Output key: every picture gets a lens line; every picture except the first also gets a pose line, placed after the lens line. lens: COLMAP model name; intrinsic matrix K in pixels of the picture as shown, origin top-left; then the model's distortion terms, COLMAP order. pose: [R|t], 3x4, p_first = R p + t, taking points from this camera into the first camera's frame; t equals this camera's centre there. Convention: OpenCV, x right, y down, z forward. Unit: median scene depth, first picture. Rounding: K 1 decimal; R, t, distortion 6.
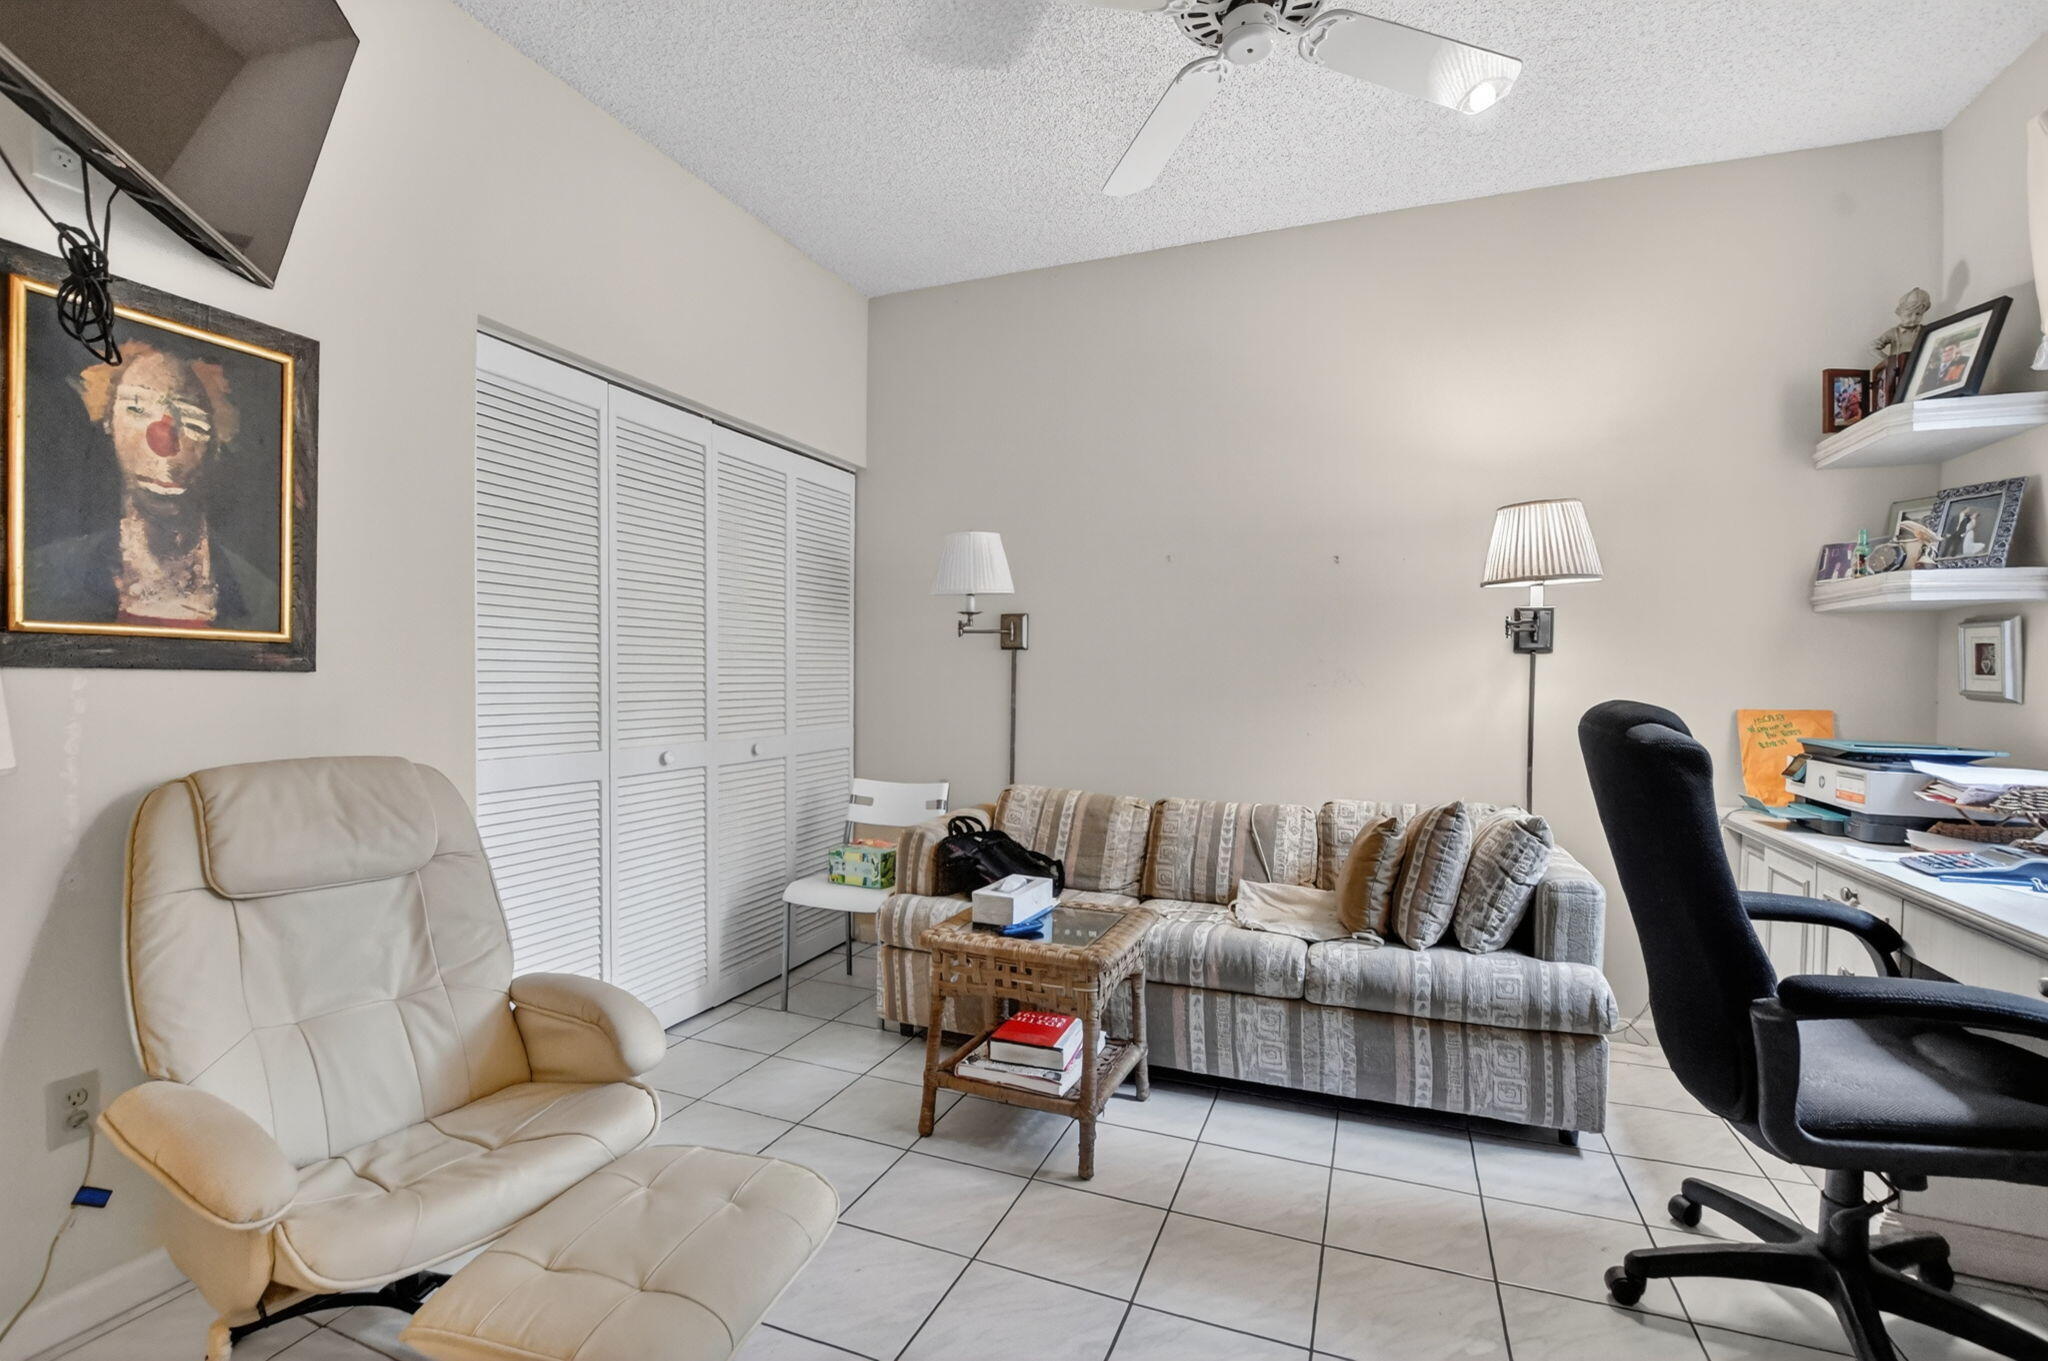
lens RADIAL K [[918.5, 0, 1023.0], [0, 918.5, 673.0], [0, 0, 1]] dist [-0.030713, 0.002108]
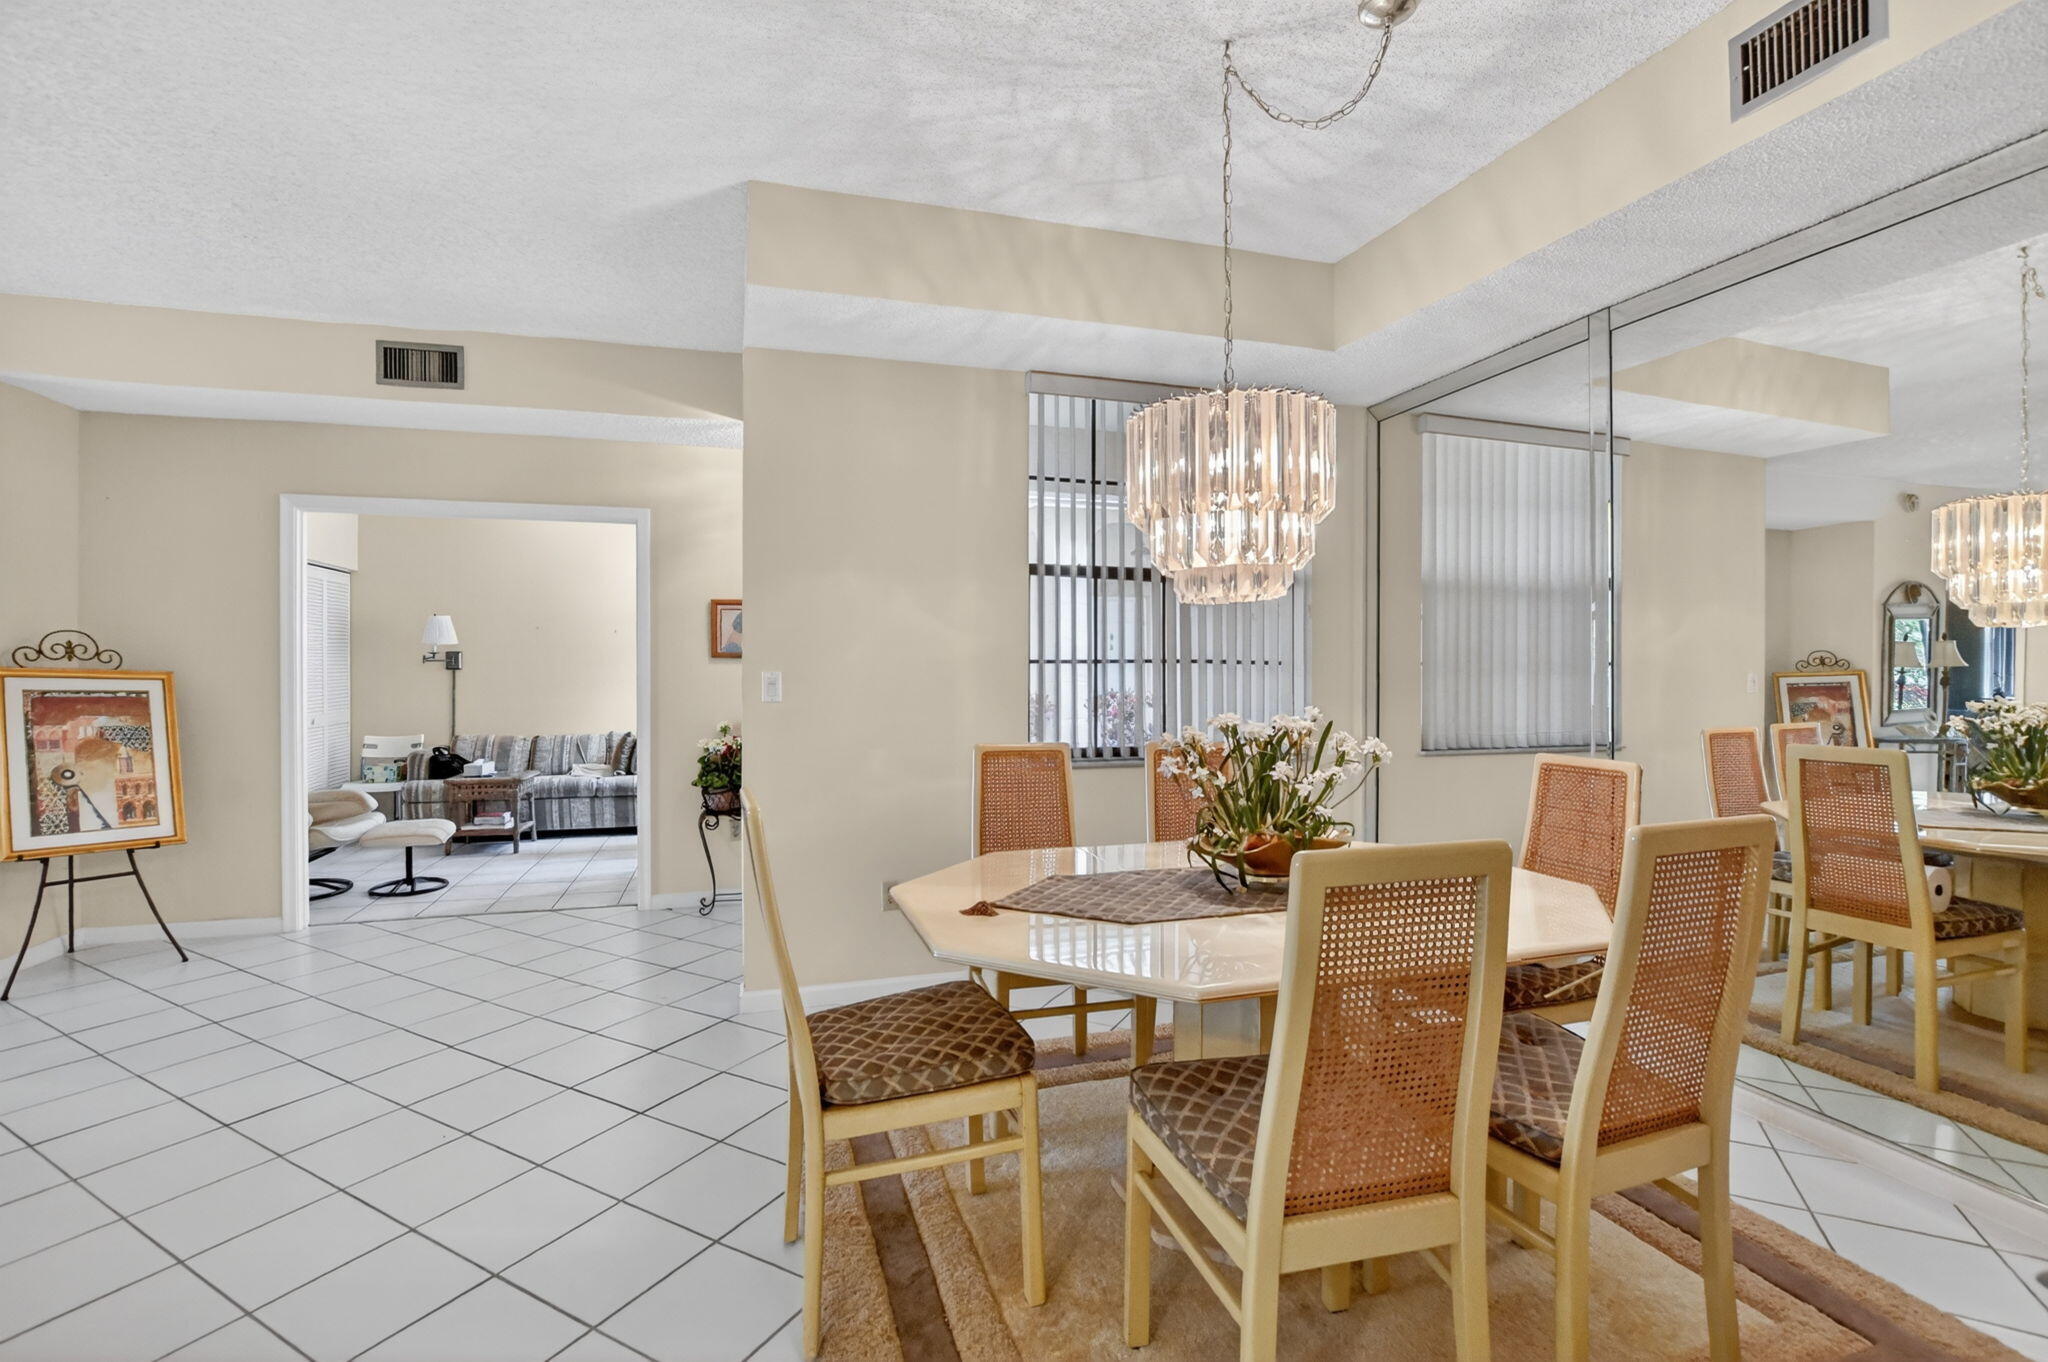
lens RADIAL K [[918.5, 0, 1025.6], [0, 918.5, 666.9], [0, 0, 1]] dist [-0.030713, 0.002108]
pose [[0.777246, -0.005711, 0.629171, -0.364559], [0.002347, 0.999978, 0.006177, -0.050711], [-0.629192, -0.003325, 0.777243, -1.705289]]
